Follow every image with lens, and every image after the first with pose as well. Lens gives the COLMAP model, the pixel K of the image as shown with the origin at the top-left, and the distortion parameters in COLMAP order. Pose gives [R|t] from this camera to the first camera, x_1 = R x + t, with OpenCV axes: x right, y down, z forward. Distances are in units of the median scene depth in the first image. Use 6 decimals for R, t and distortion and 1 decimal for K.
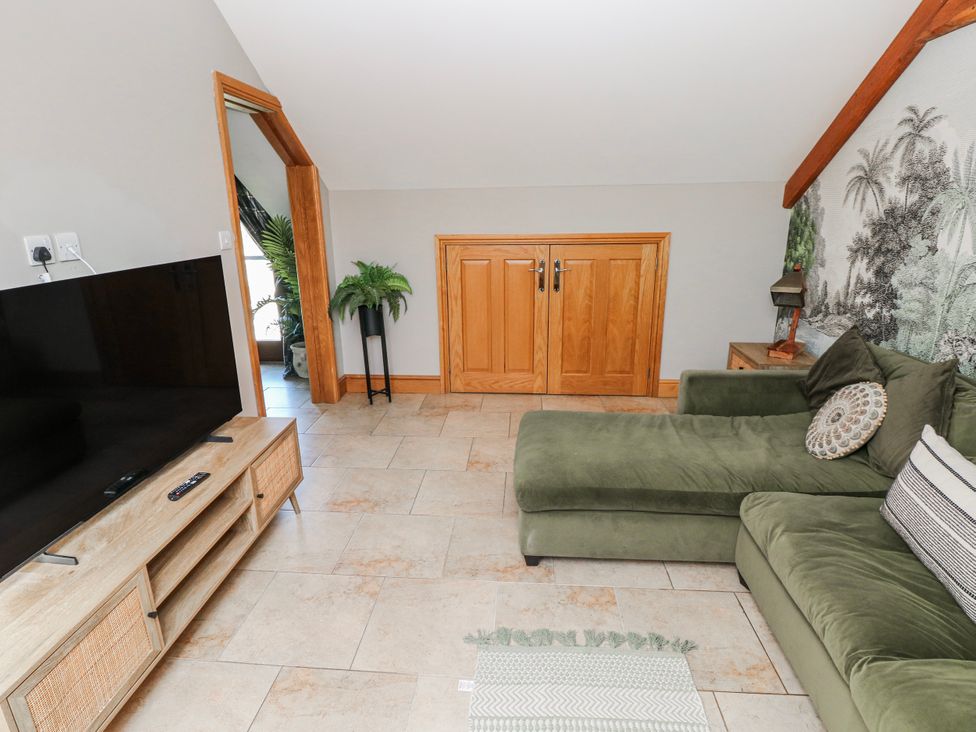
lens RADIAL K [[514.0, 0, 485.1], [0, 514.0, 366.3], [0, 0, 1]] dist [-0.004780, -0.009838]
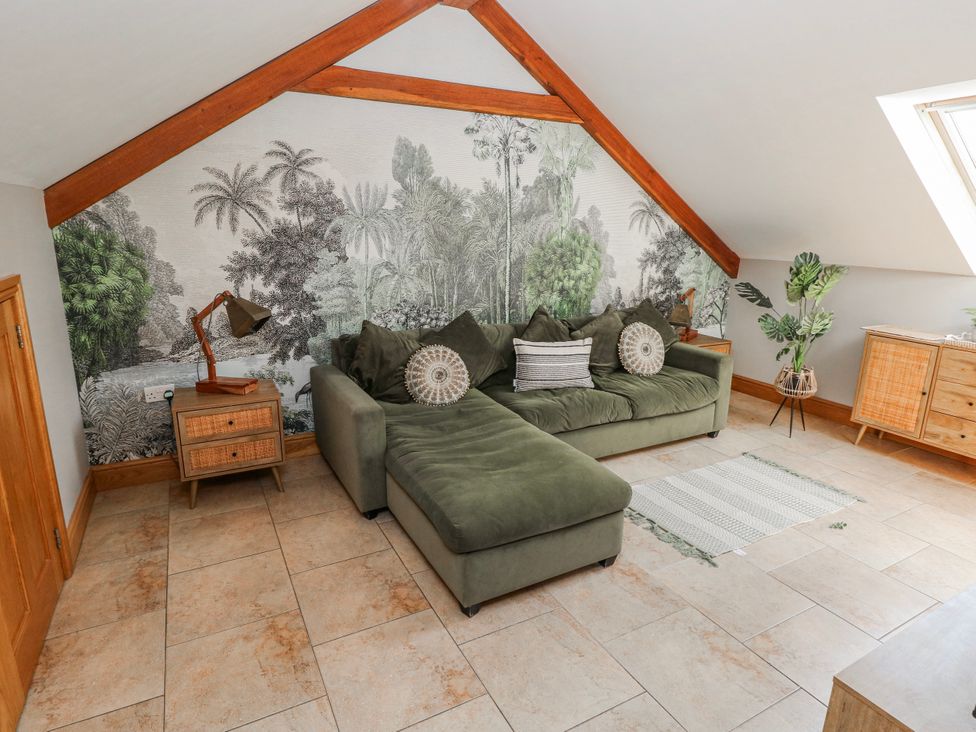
lens RADIAL K [[554.0, 0, 482.7], [0, 554.0, 363.1], [0, 0, 1]] dist [-0.001365, -0.000246]
pose [[-0.527854, -0.207235, 0.823665, -0.552520], [0.243987, 0.891902, 0.380765, -0.423614], [-0.813536, 0.401952, -0.420231, 1.340734]]
